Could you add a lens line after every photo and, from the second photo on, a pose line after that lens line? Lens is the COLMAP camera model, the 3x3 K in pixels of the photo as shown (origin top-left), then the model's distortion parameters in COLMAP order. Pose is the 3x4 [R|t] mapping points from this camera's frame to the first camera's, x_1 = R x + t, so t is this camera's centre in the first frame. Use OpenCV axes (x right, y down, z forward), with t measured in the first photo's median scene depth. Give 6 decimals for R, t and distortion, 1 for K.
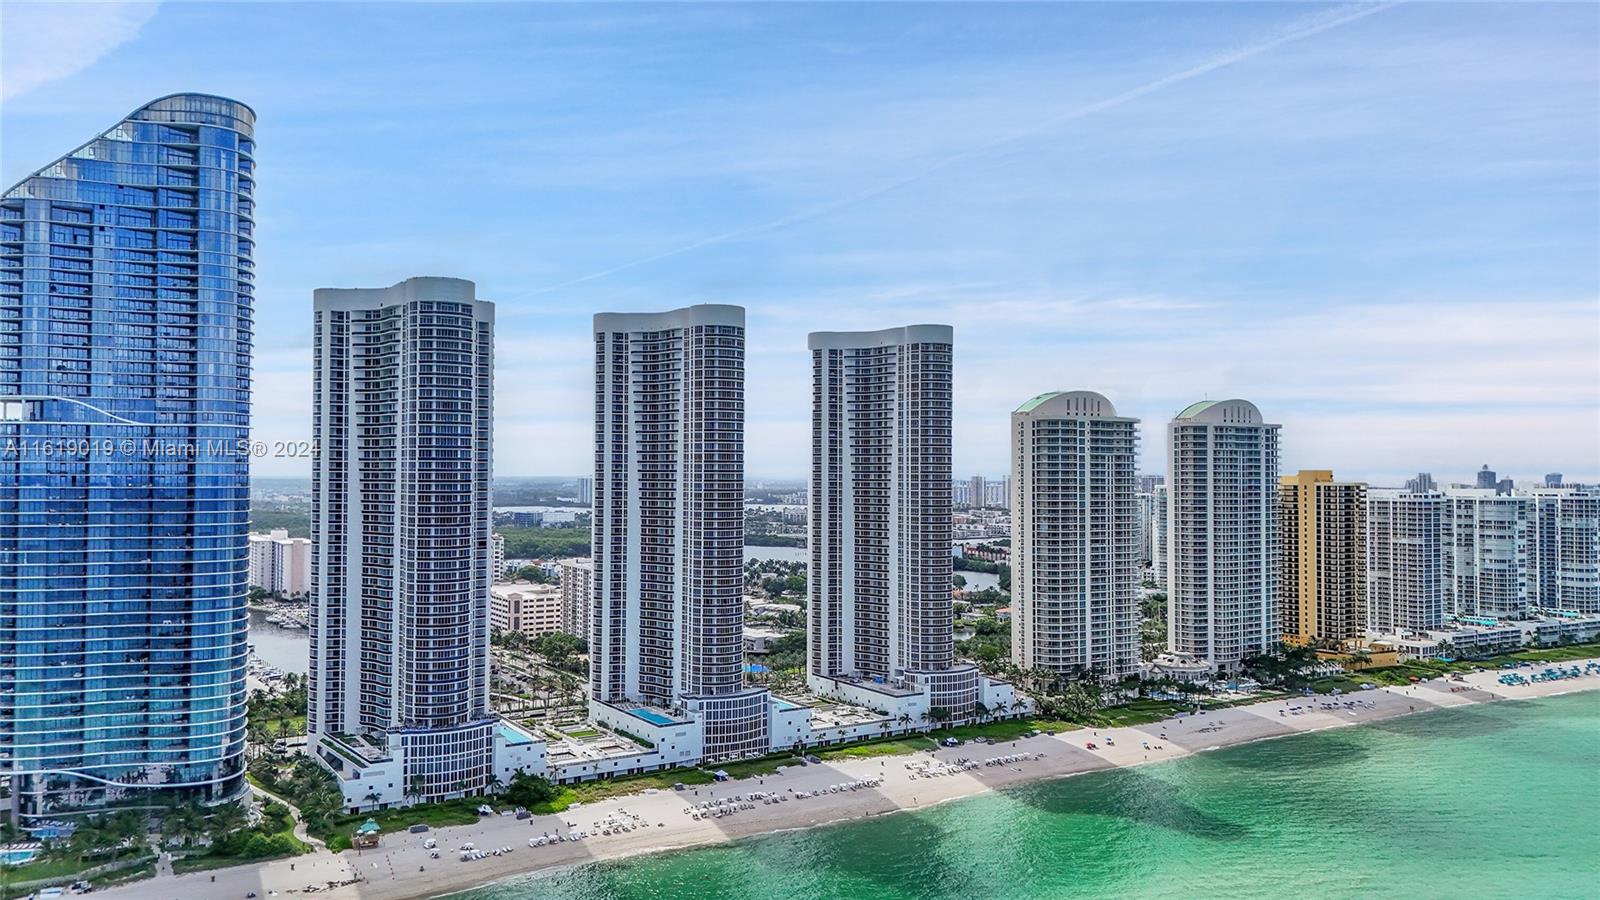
lens RADIAL K [[1165.8, 0, 802.3], [0, 1165.8, 456.7], [0, 0, 1]] dist [0.059414, -0.059463]
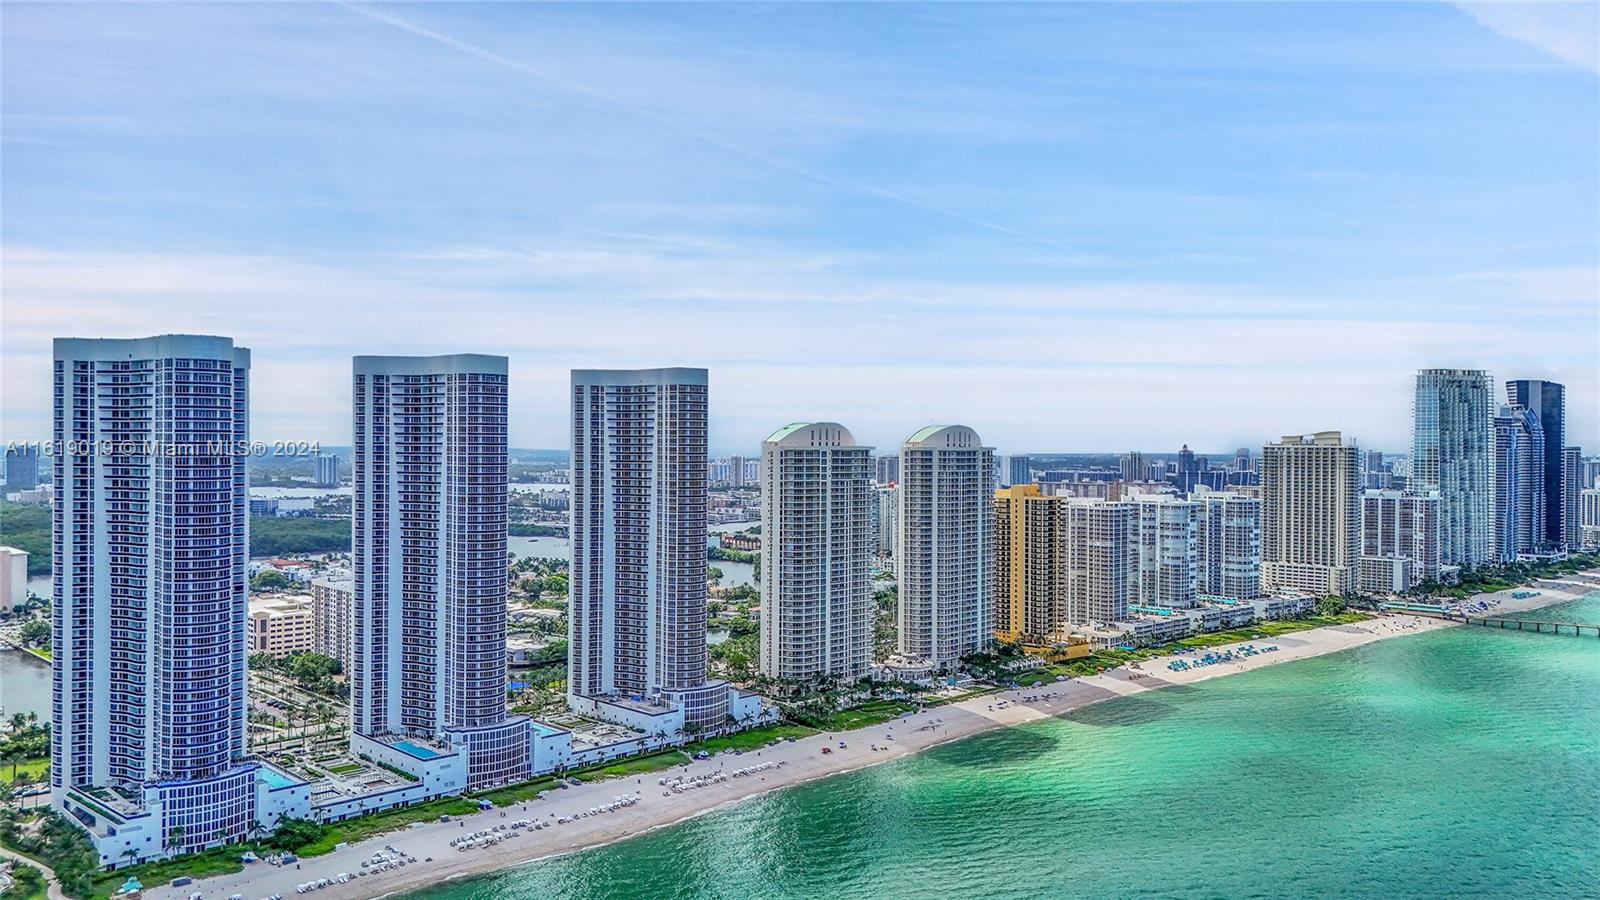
lens RADIAL K [[1165.8, 0, 805.0], [0, 1165.8, 456.2], [0, 0, 1]] dist [0.059414, -0.059463]
pose [[0.978672, 0.000826, 0.205427, -0.004156], [-0.005980, 0.999683, 0.024469, -0.062184], [-0.205342, -0.025175, 0.978366, -0.083267]]
